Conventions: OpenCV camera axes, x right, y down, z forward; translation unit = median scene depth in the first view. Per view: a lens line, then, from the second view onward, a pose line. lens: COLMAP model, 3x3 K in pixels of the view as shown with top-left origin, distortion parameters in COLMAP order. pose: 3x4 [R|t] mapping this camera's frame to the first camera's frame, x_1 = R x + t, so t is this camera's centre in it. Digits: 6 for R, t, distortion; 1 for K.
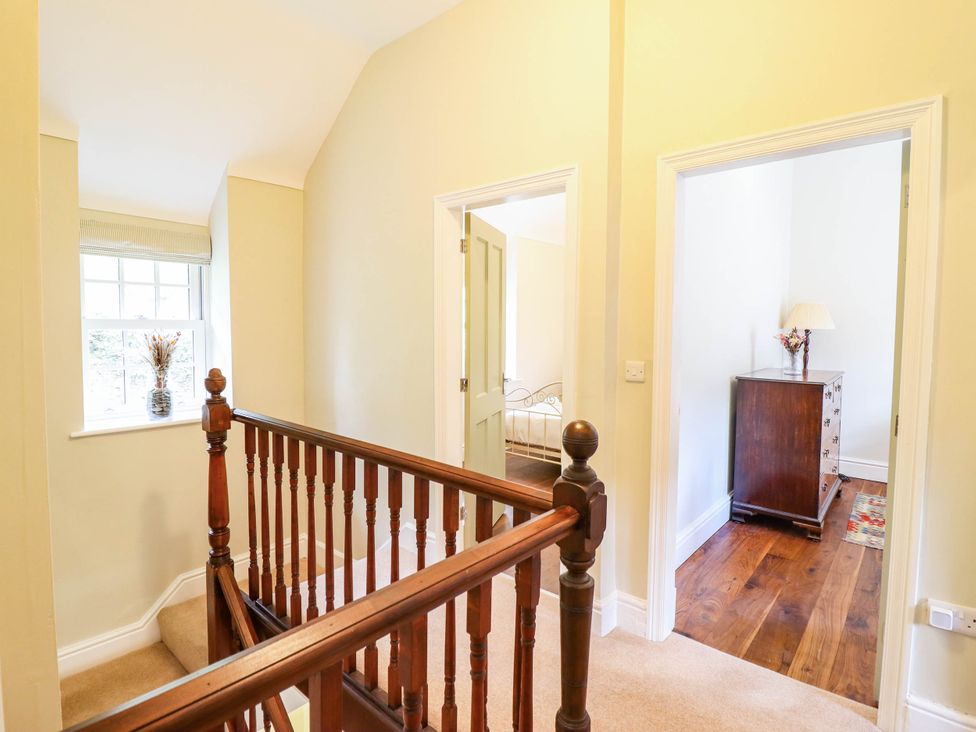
lens RADIAL K [[492.8, 0, 486.3], [0, 492.8, 350.5], [0, 0, 1]] dist [-0.000938, -0.012902]
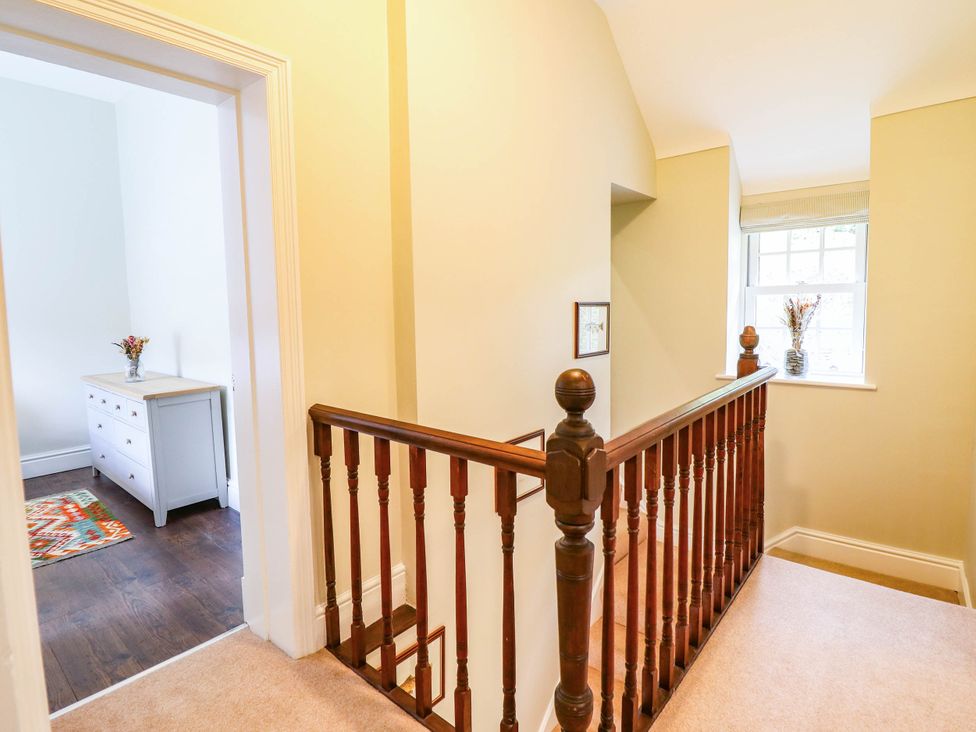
lens RADIAL K [[529.0, 0, 492.5], [0, 529.0, 351.4], [0, 0, 1]] dist [0.000526, -0.012347]
pose [[0.006377, 0.074066, -0.997233, 0.494900], [-0.026115, 0.996925, 0.073876, 0.015810], [0.999639, 0.025572, 0.008291, 0.339490]]
